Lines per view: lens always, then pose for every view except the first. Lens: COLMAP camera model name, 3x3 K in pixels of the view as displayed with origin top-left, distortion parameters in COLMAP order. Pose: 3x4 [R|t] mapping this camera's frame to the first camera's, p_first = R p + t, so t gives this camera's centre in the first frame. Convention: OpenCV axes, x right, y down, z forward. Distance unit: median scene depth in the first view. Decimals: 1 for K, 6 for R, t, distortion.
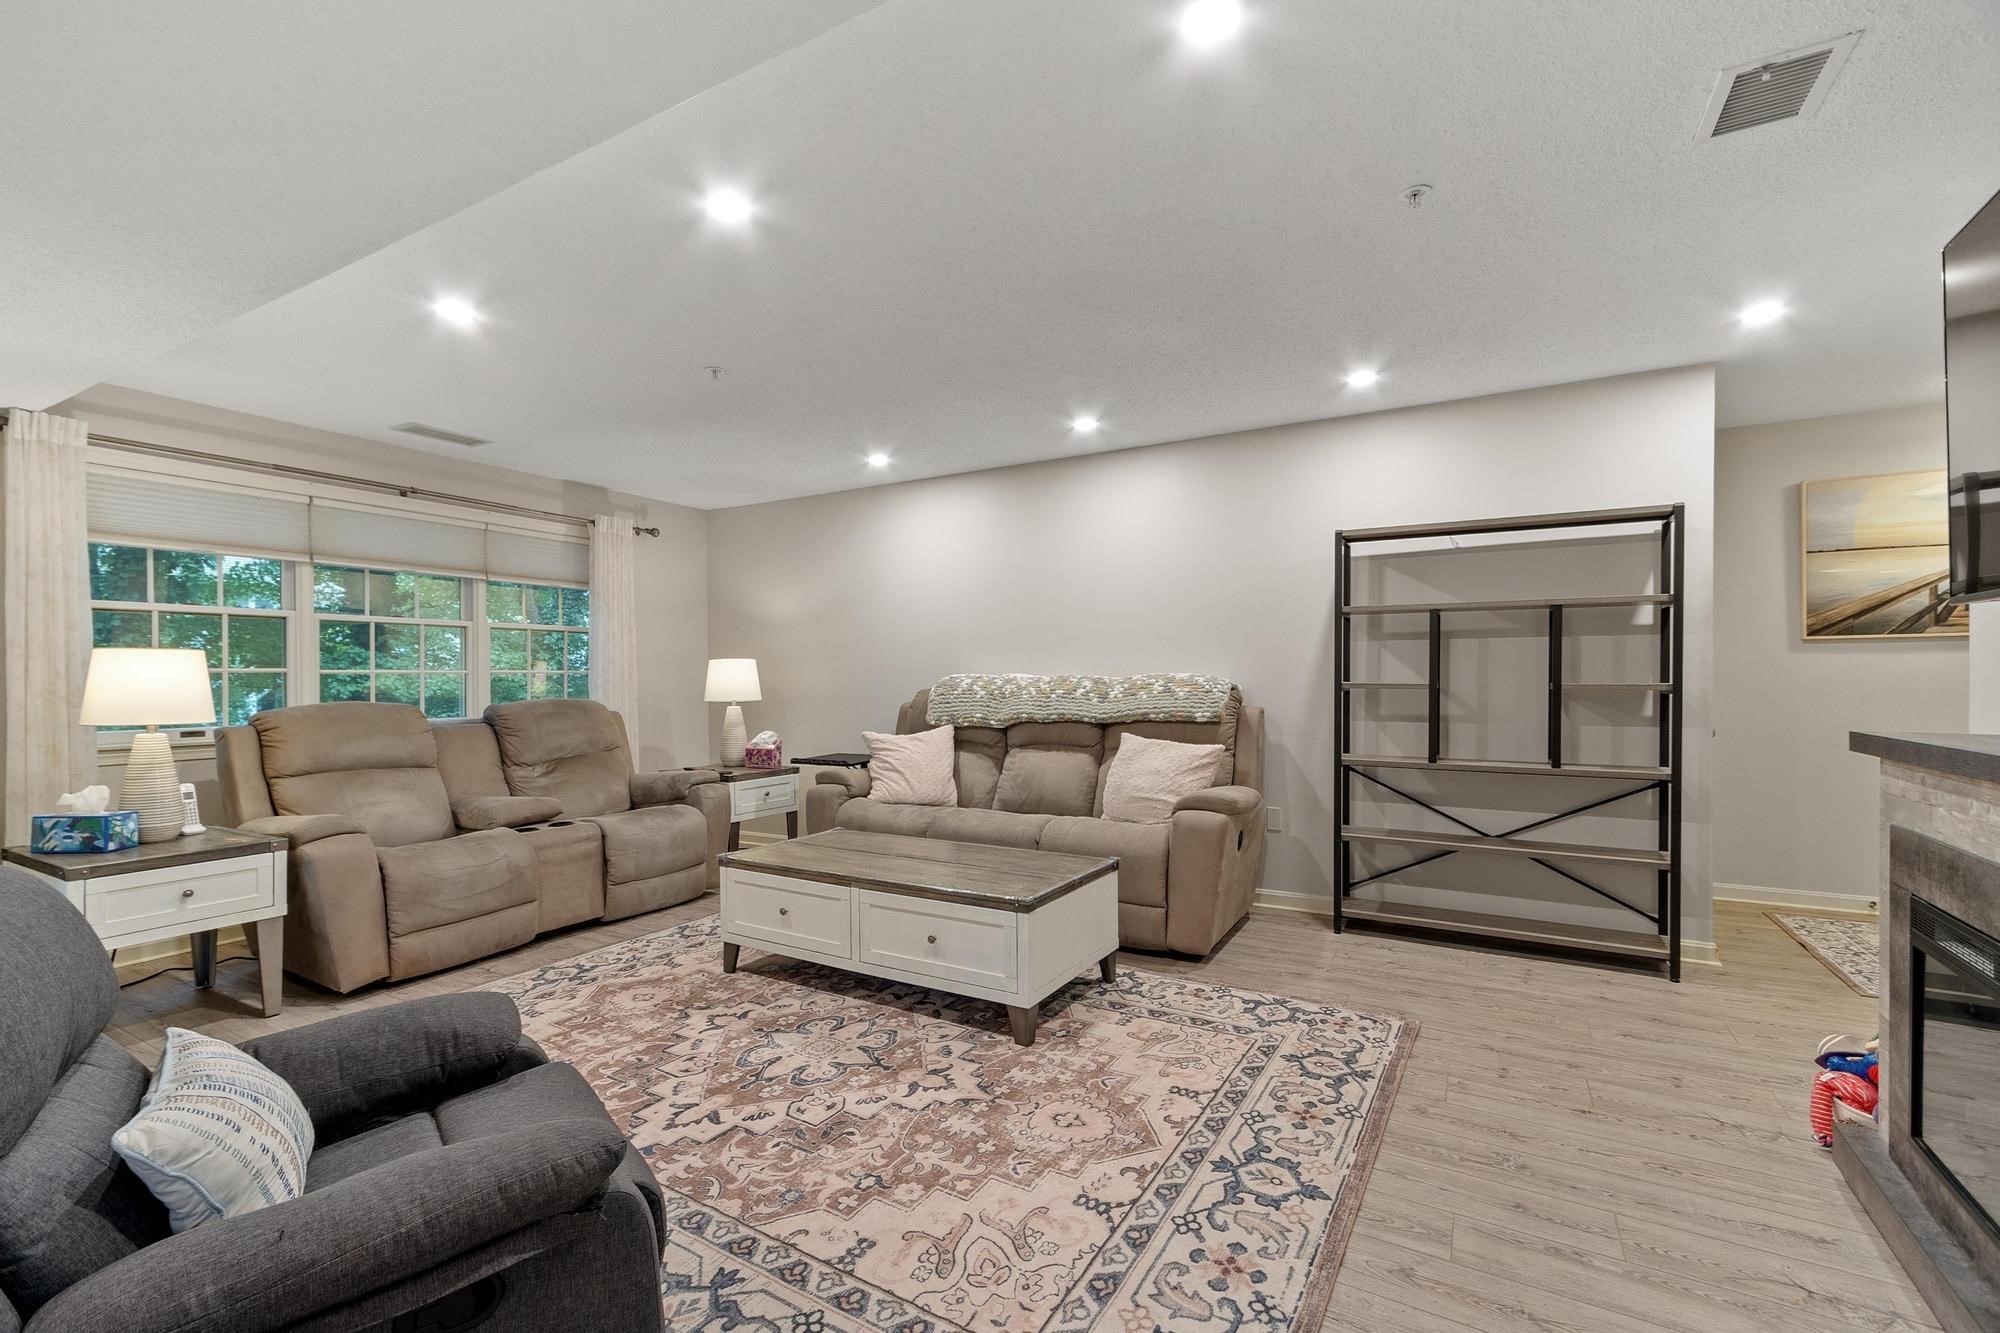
lens RADIAL K [[872.8, 0, 995.6], [0, 872.8, 670.8], [0, 0, 1]] dist [0.001347, 0.000068]
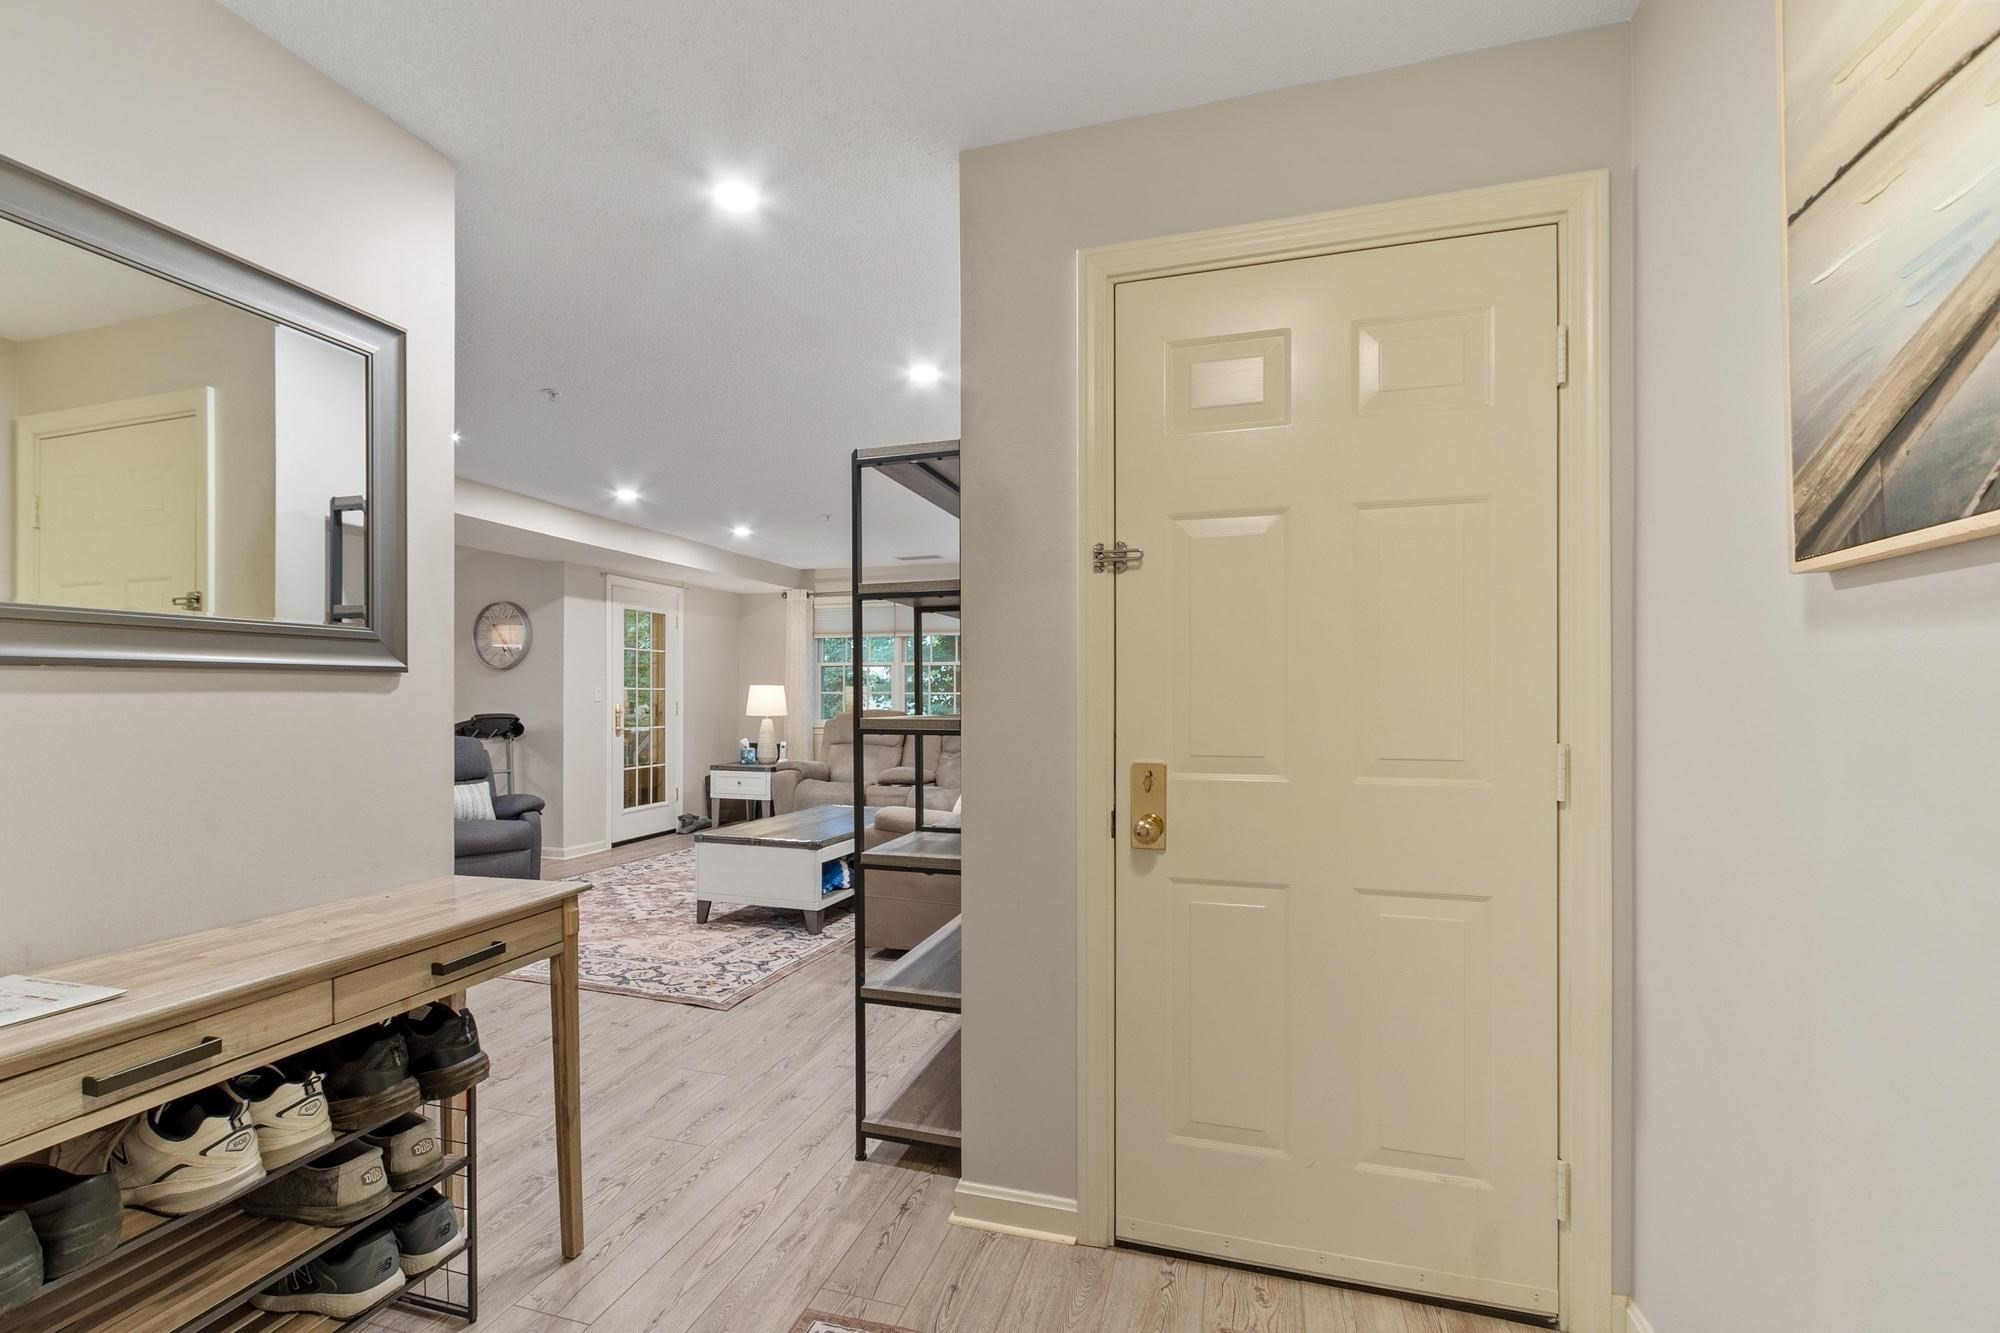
lens RADIAL K [[872.8, 0, 989.4], [0, 872.8, 681.5], [0, 0, 1]] dist [0.001347, 0.000068]
pose [[0.234724, -0.012515, -0.971982, 1.856592], [-0.001622, 0.999911, -0.013266, -0.017754], [0.972061, 0.004691, 0.234683, 1.170436]]
